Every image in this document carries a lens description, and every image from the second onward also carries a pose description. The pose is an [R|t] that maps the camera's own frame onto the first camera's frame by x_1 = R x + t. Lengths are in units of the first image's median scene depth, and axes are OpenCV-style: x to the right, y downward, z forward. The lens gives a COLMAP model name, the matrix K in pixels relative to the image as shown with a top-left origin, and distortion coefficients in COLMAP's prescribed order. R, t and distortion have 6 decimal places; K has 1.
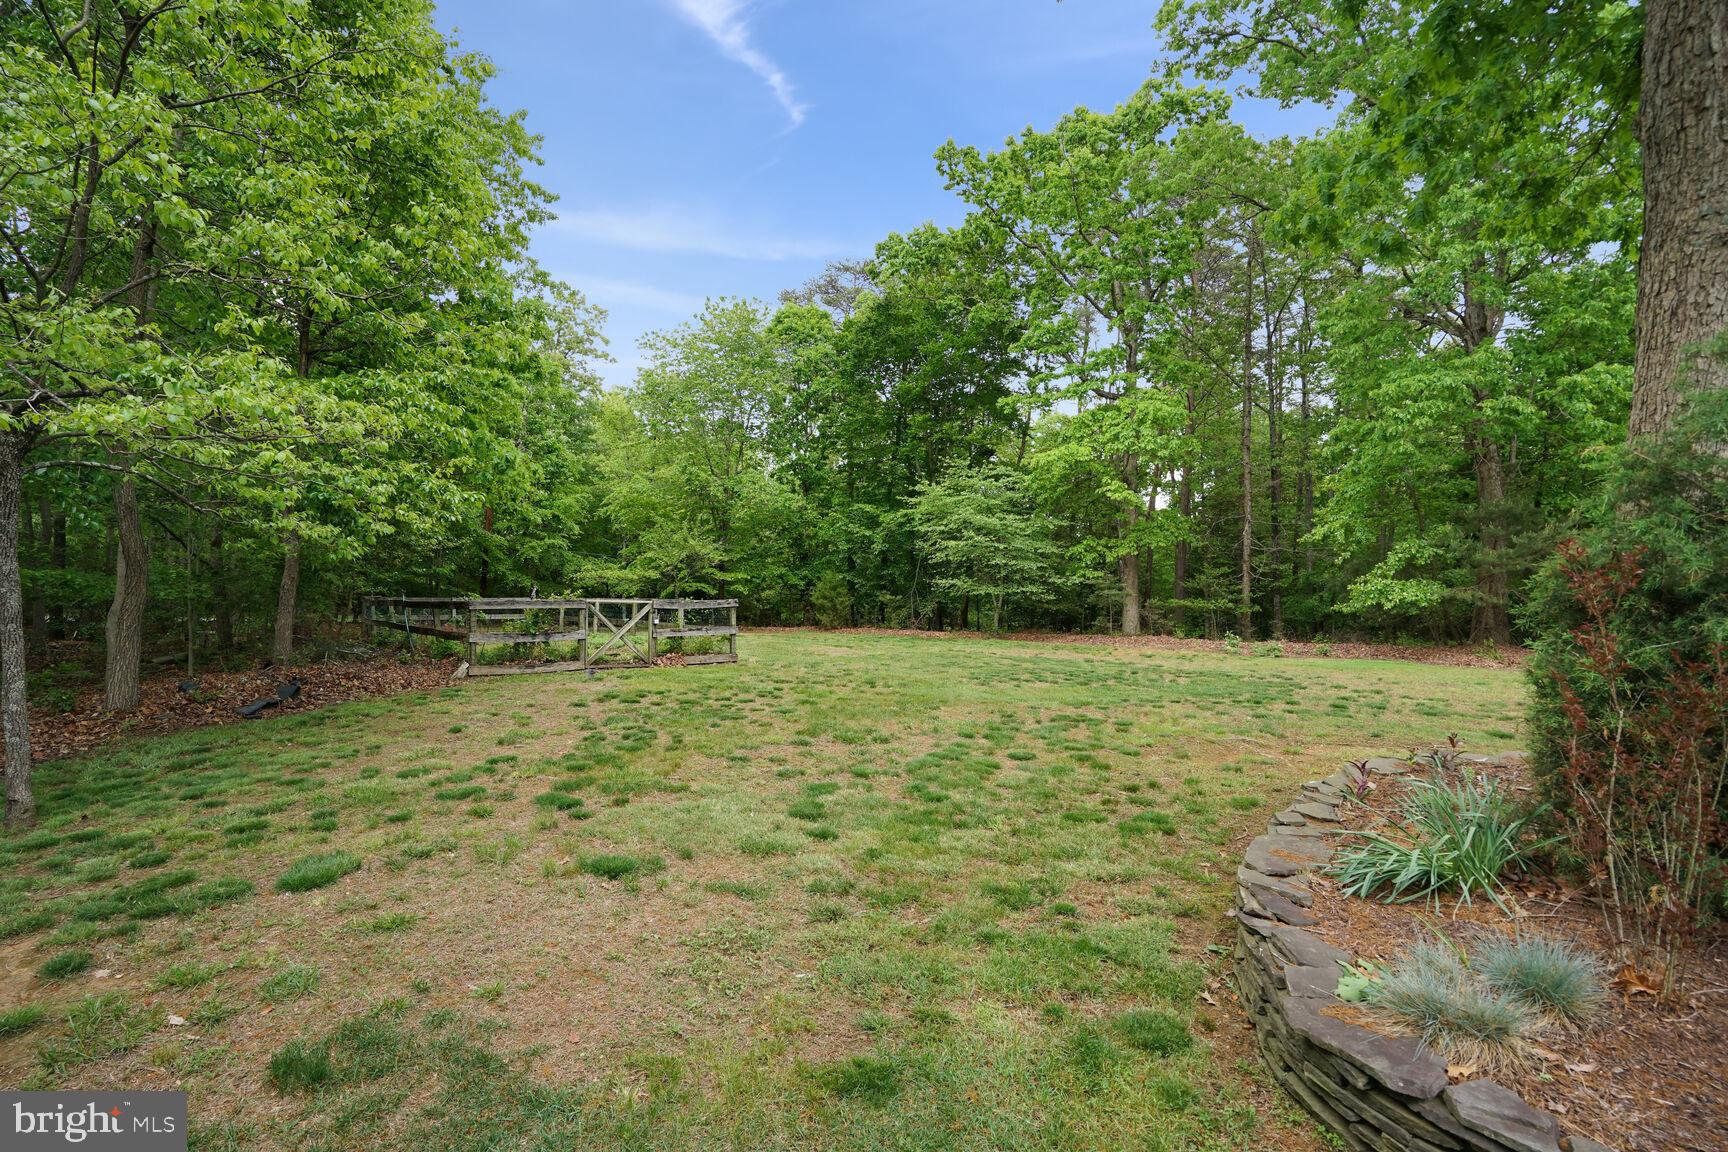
lens RADIAL K [[810.0, 0, 837.9], [0, 810.0, 569.1], [0, 0, 1]] dist [-0.055716, 0.017804]
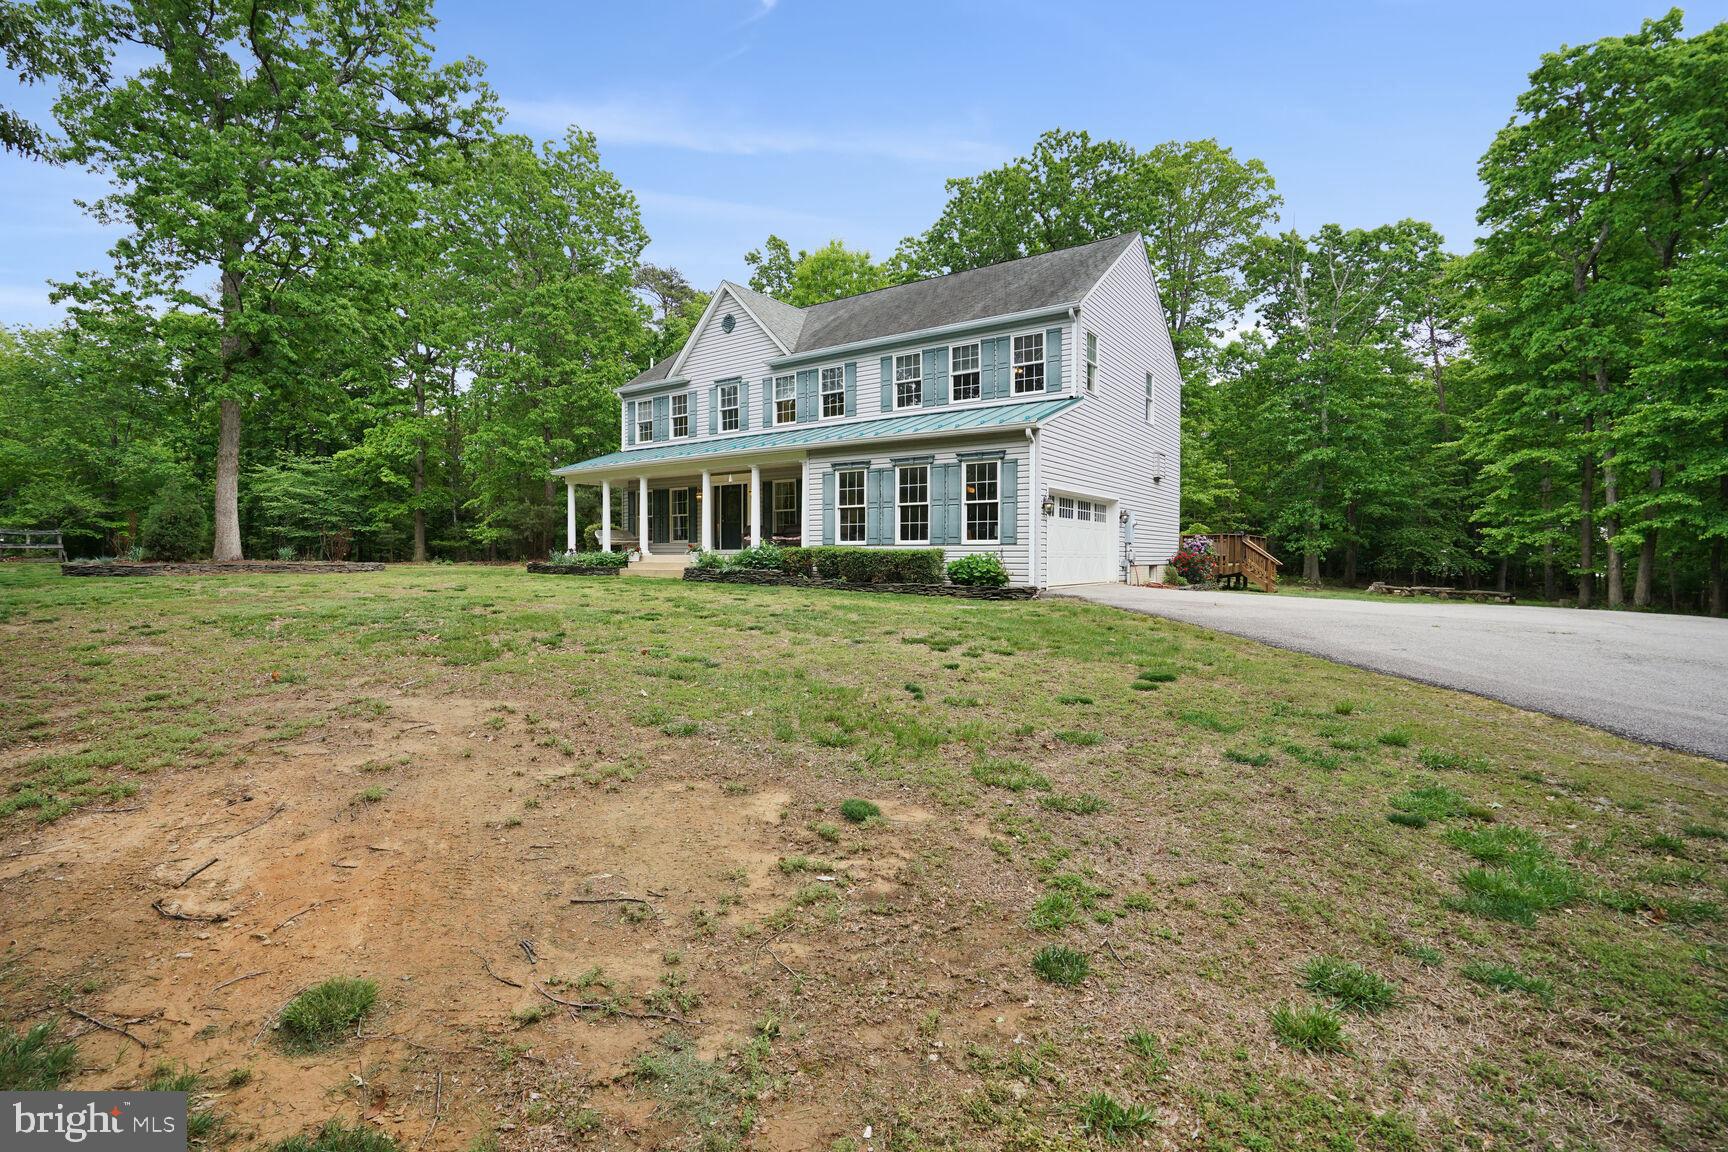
lens RADIAL K [[814.2, 0, 869.2], [0, 814.2, 548.6], [0, 0, 1]] dist [-0.059675, 0.025449]
pose [[0.852671, -0.012447, 0.522300, 0.262299], [-0.010096, 0.999137, 0.040292, -0.016845], [-0.522351, -0.039629, 0.851809, -0.774958]]
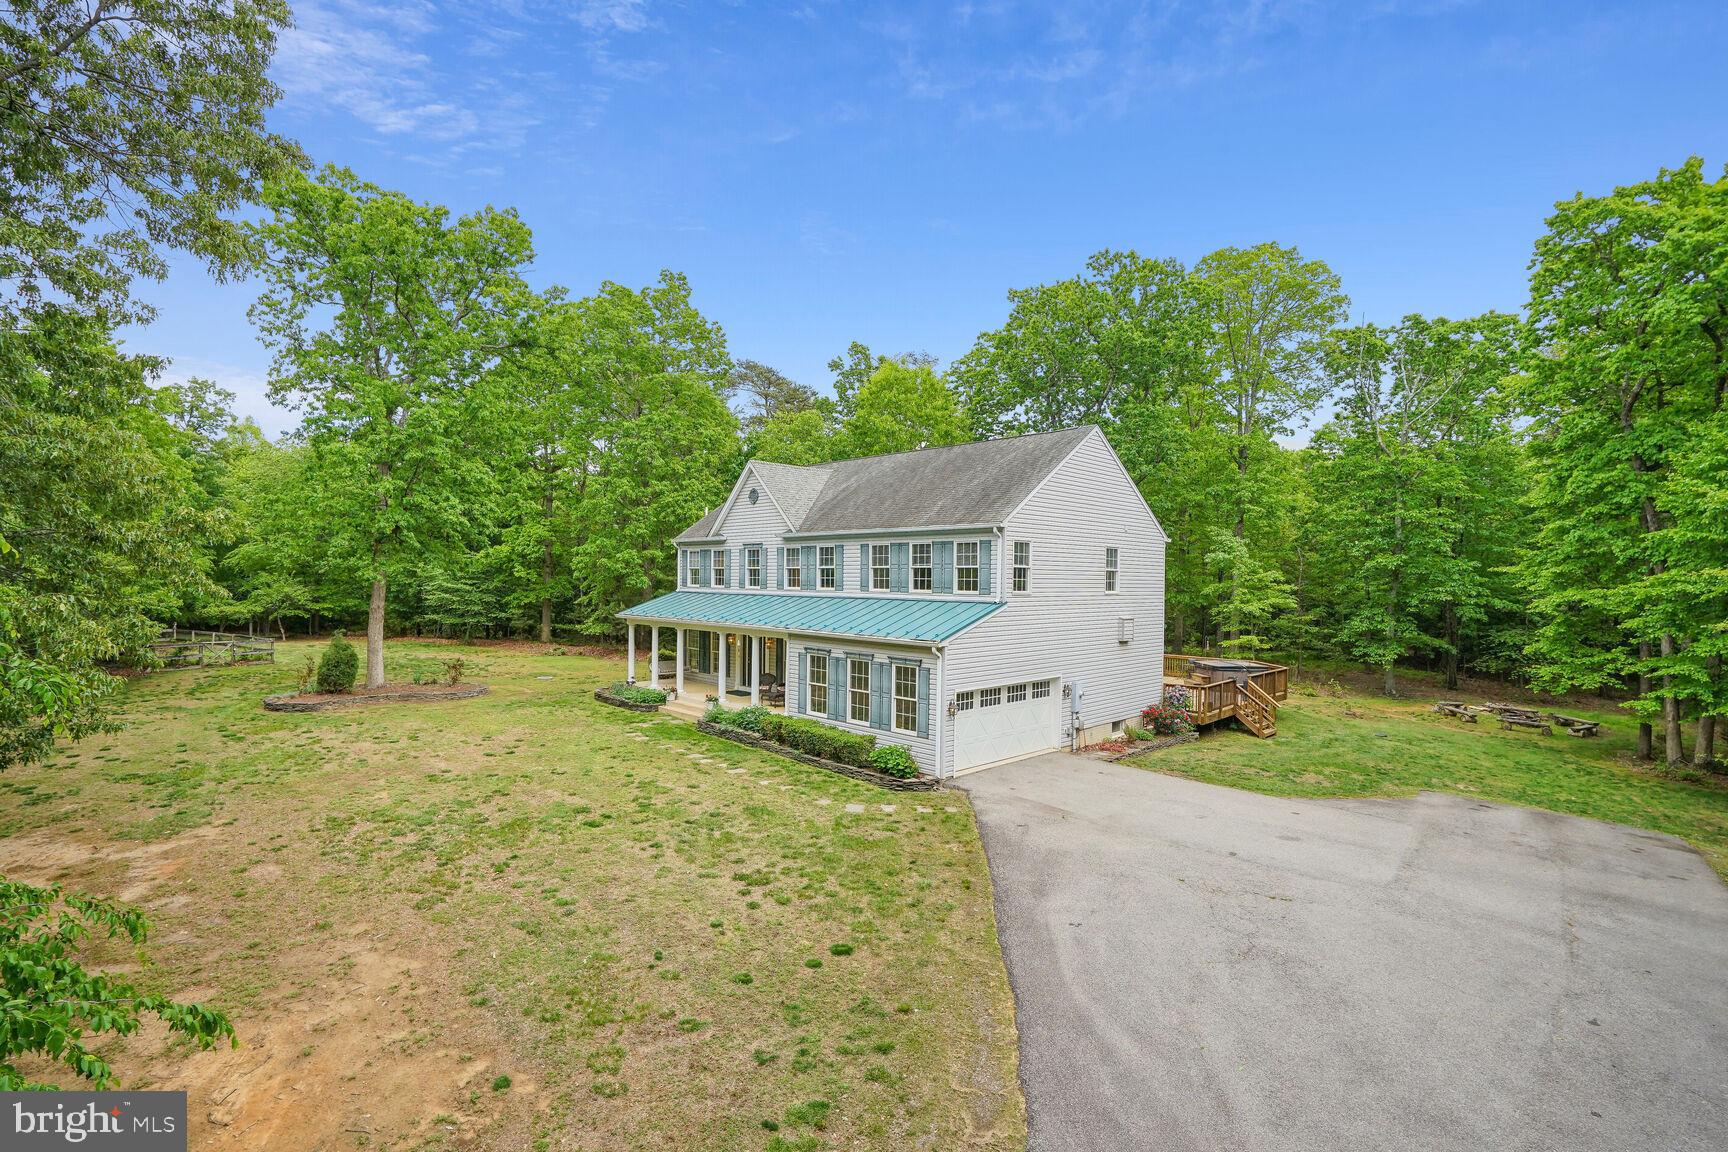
lens RADIAL K [[810.0, 0, 837.9], [0, 810.0, 569.1], [0, 0, 1]] dist [-0.055716, 0.017804]
pose [[0.938342, 0.007416, 0.345630, 0.317850], [-0.013670, 0.999784, 0.015661, -0.114346], [-0.345439, -0.019420, 0.938240, -0.905626]]
